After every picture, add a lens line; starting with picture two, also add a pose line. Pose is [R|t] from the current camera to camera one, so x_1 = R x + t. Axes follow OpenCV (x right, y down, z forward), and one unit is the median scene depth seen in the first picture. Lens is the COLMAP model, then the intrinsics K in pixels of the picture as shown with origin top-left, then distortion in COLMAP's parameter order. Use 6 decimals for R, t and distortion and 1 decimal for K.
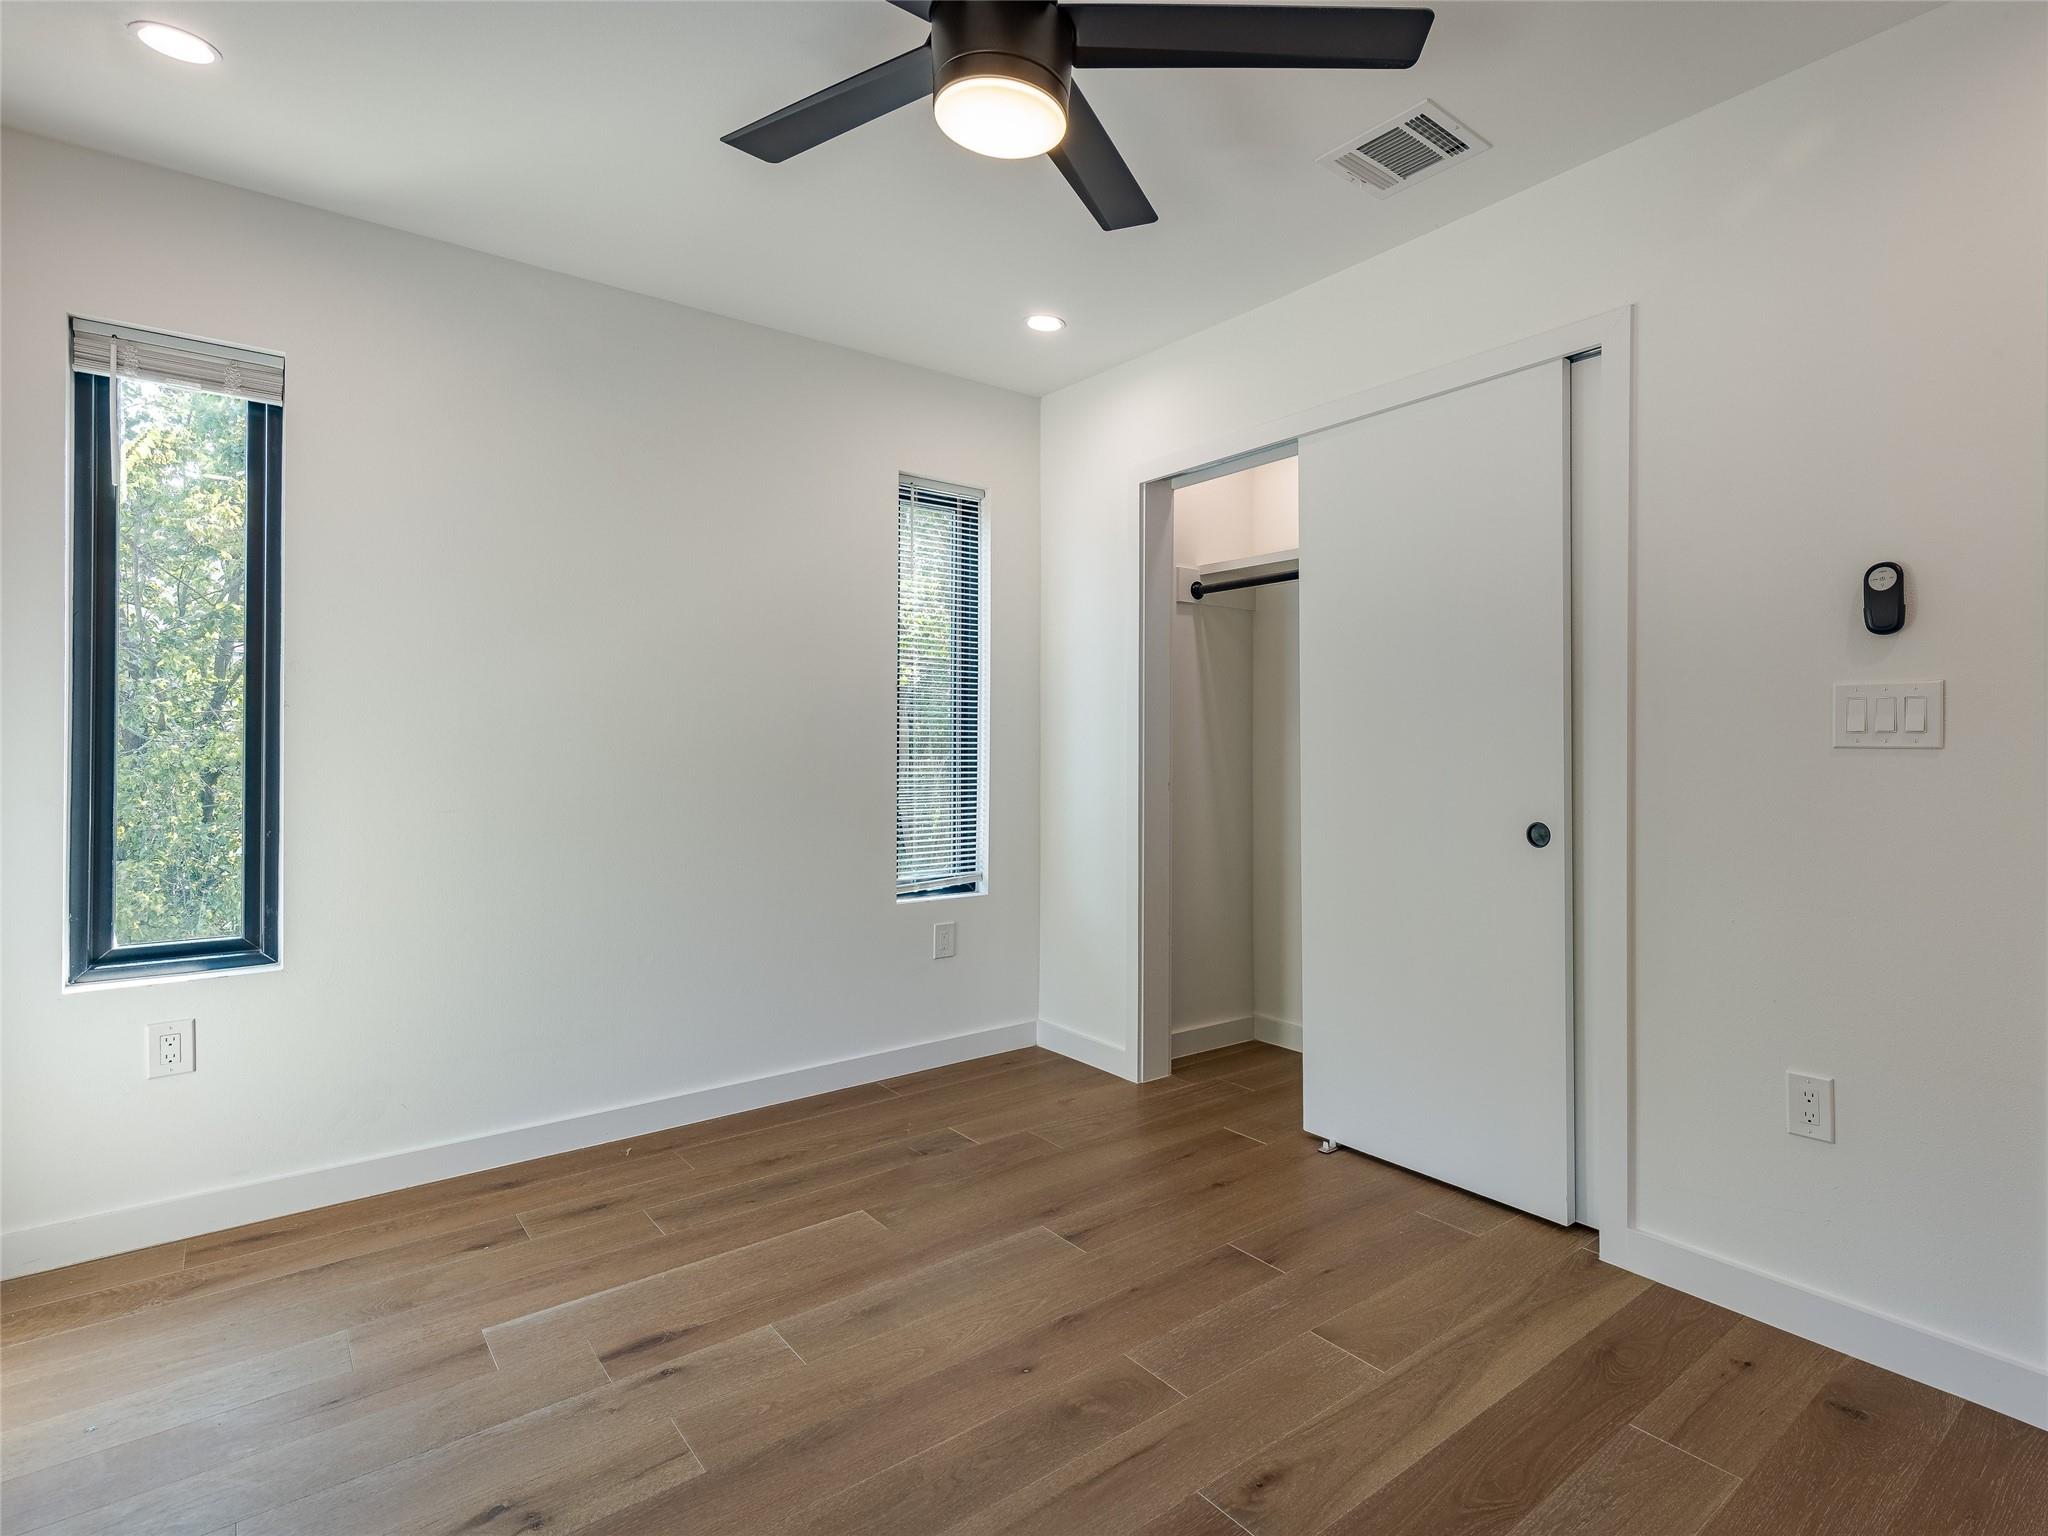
lens RADIAL K [[894.3, 0, 1042.3], [0, 894.3, 751.4], [0, 0, 1]] dist [-0.001503, -0.000610]
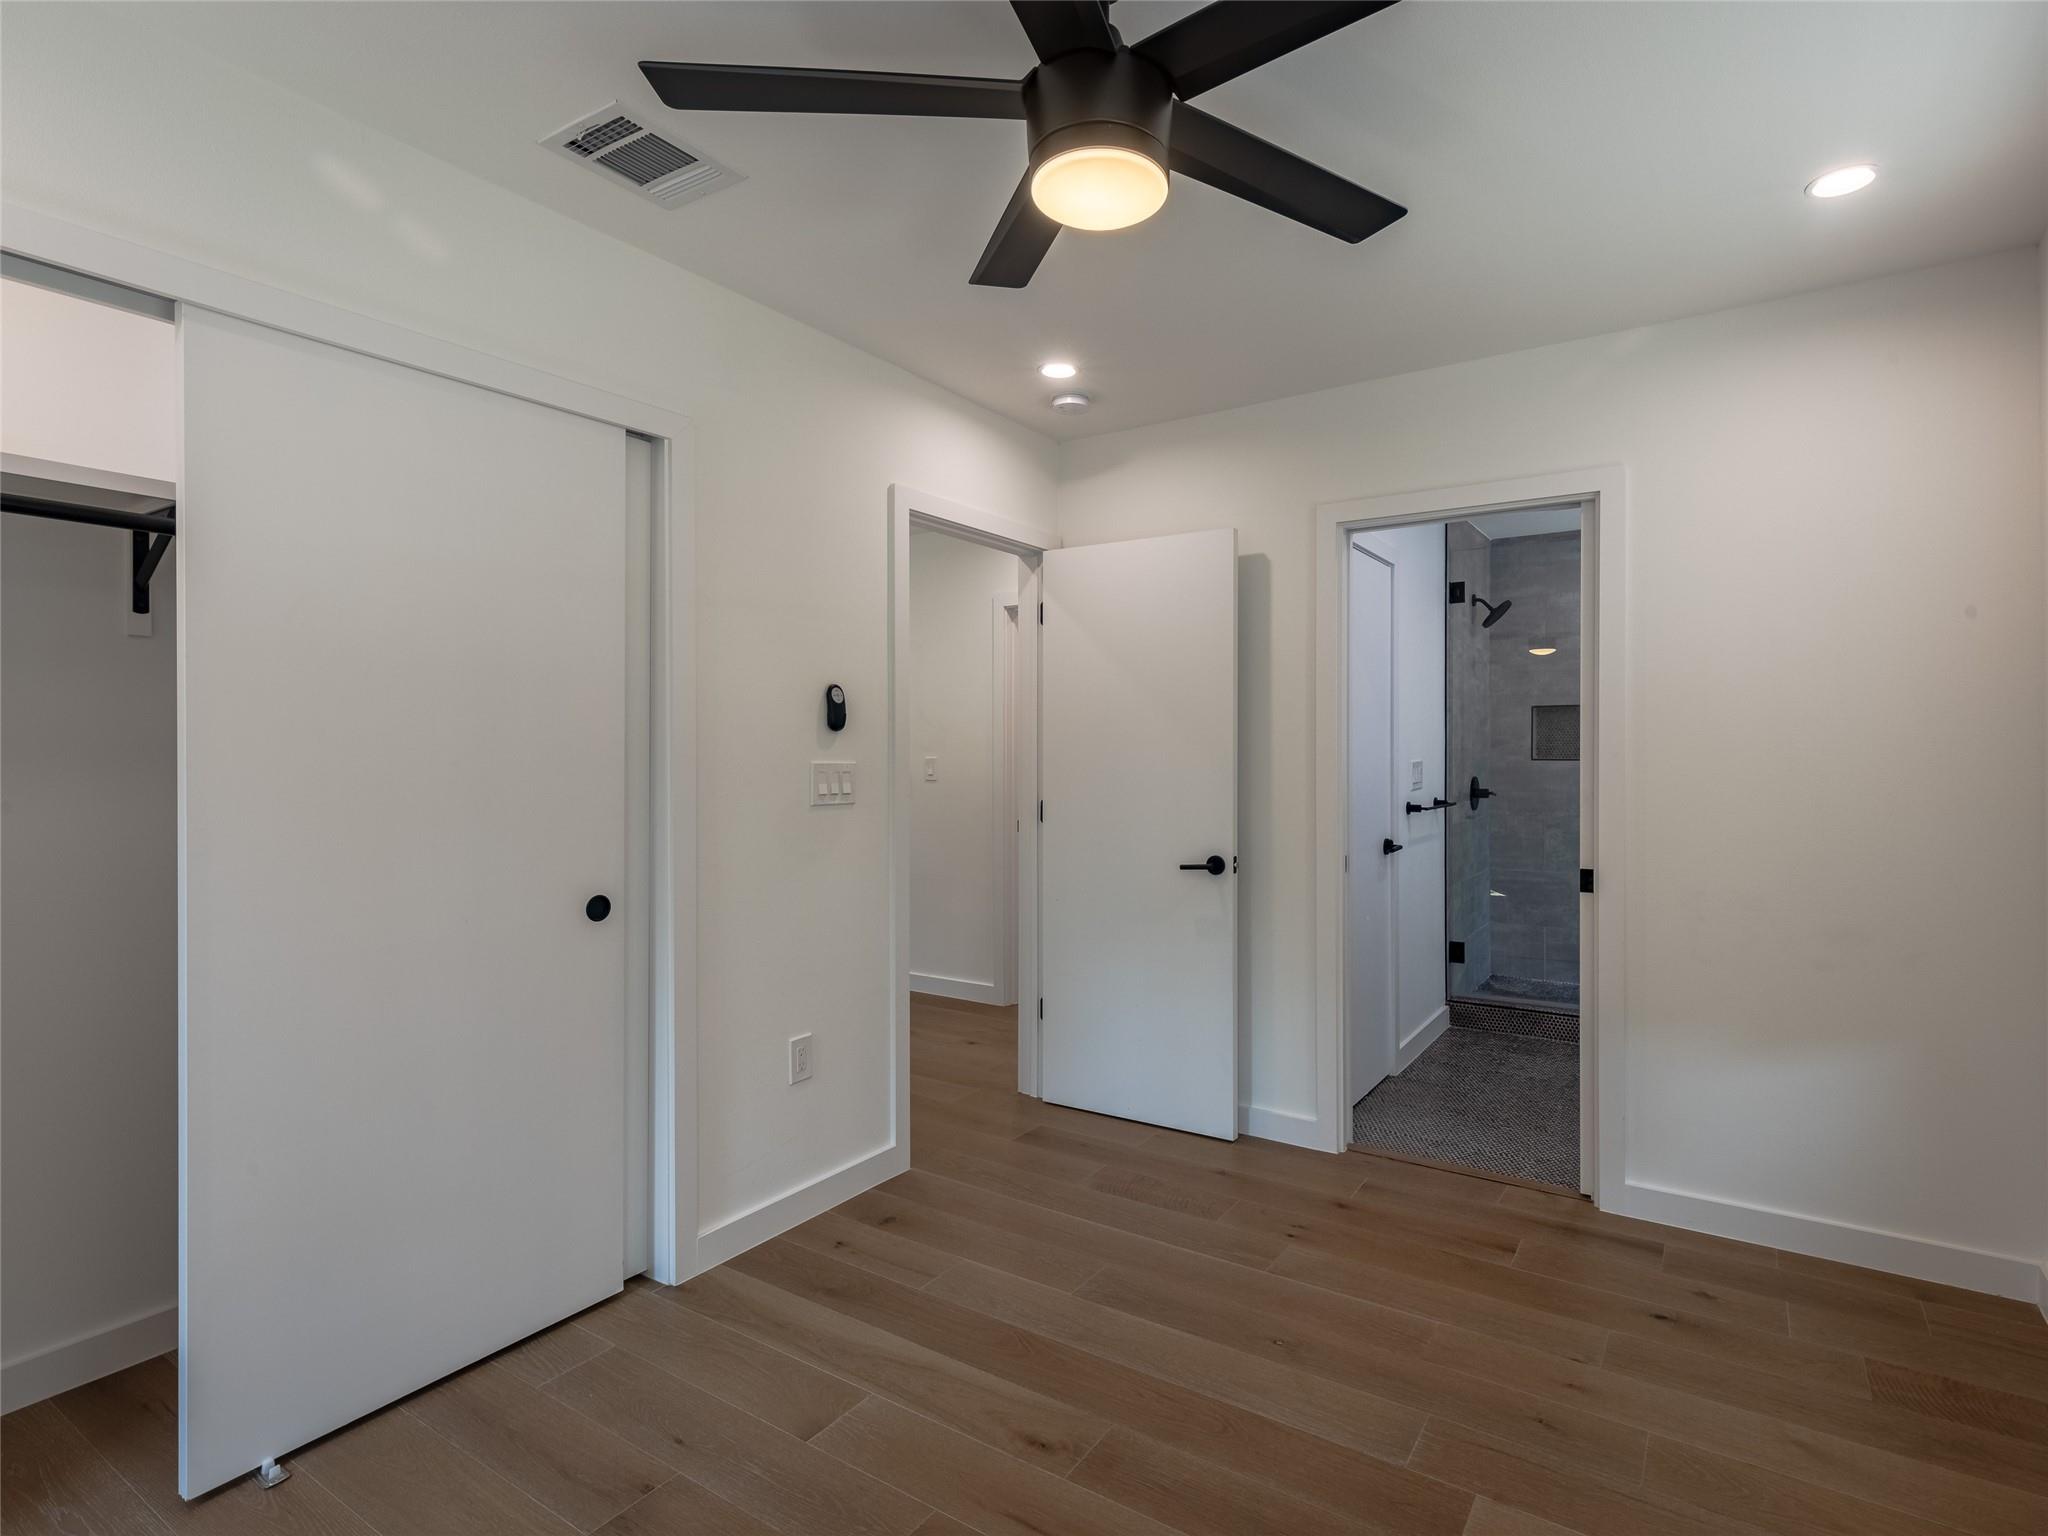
lens RADIAL K [[1153.6, 0, 1036.5], [0, 1153.6, 761.2], [0, 0, 1]] dist [-0.005489, -0.001876]
pose [[-0.308244, -0.013033, 0.951218, -1.034719], [0.012537, 0.999764, 0.017761, -0.108171], [-0.951225, 0.017400, -0.308008, 1.249867]]
